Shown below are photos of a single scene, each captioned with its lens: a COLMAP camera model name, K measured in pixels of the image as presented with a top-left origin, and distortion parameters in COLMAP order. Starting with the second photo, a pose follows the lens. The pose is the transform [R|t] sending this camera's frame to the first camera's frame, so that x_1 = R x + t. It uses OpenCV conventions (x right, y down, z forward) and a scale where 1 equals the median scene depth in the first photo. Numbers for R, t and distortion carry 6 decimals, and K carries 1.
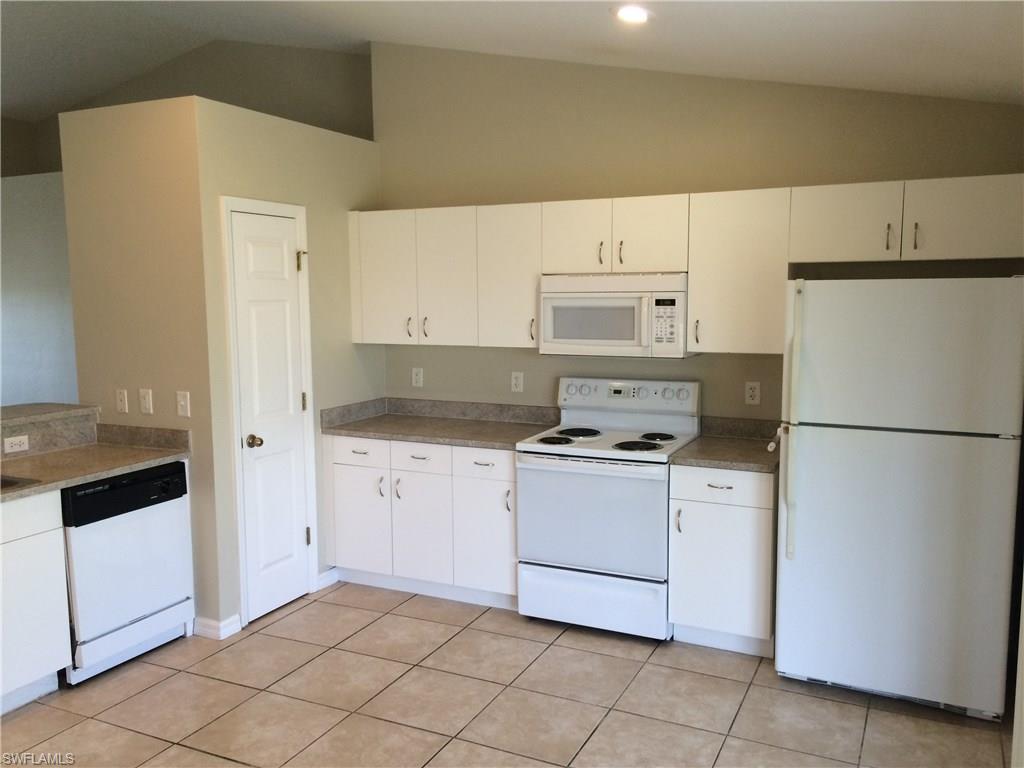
lens RADIAL K [[849.8, 0, 514.0], [0, 849.8, 386.5], [0, 0, 1]] dist [0.055470, -0.069578]
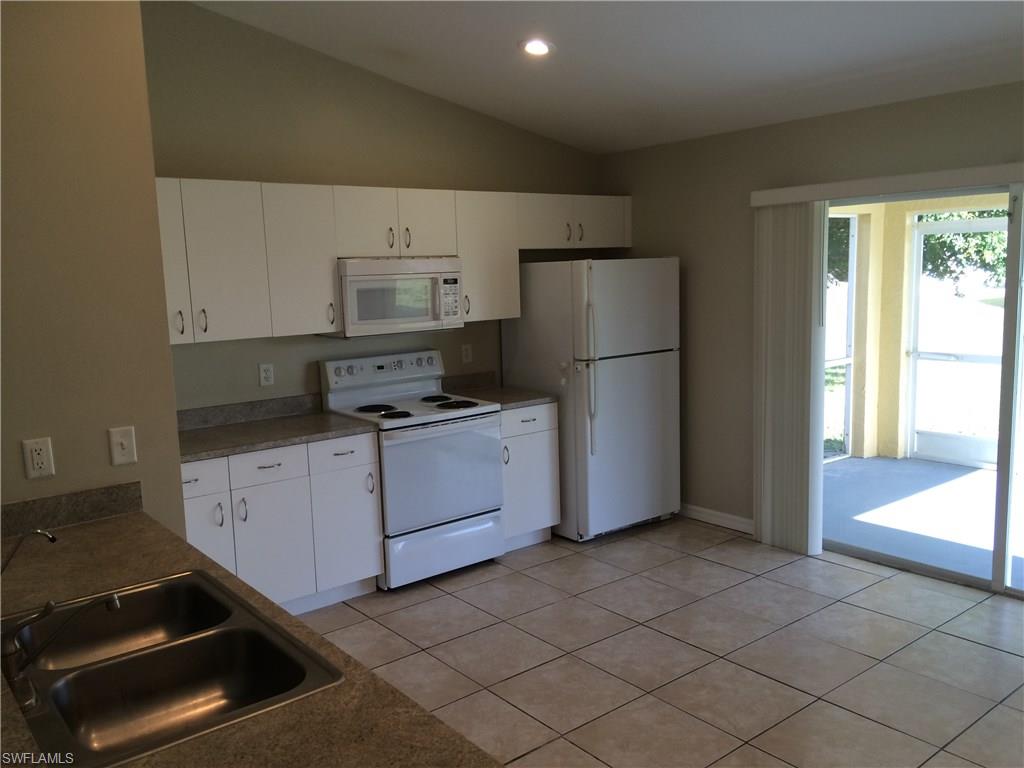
lens RADIAL K [[849.8, 0, 515.7], [0, 849.8, 386.1], [0, 0, 1]] dist [0.055470, -0.069578]
pose [[0.419506, -0.131406, 0.898191, -0.831426], [0.130572, 0.987912, 0.083547, -0.040769], [-0.898313, 0.082230, 0.431593, 0.407267]]
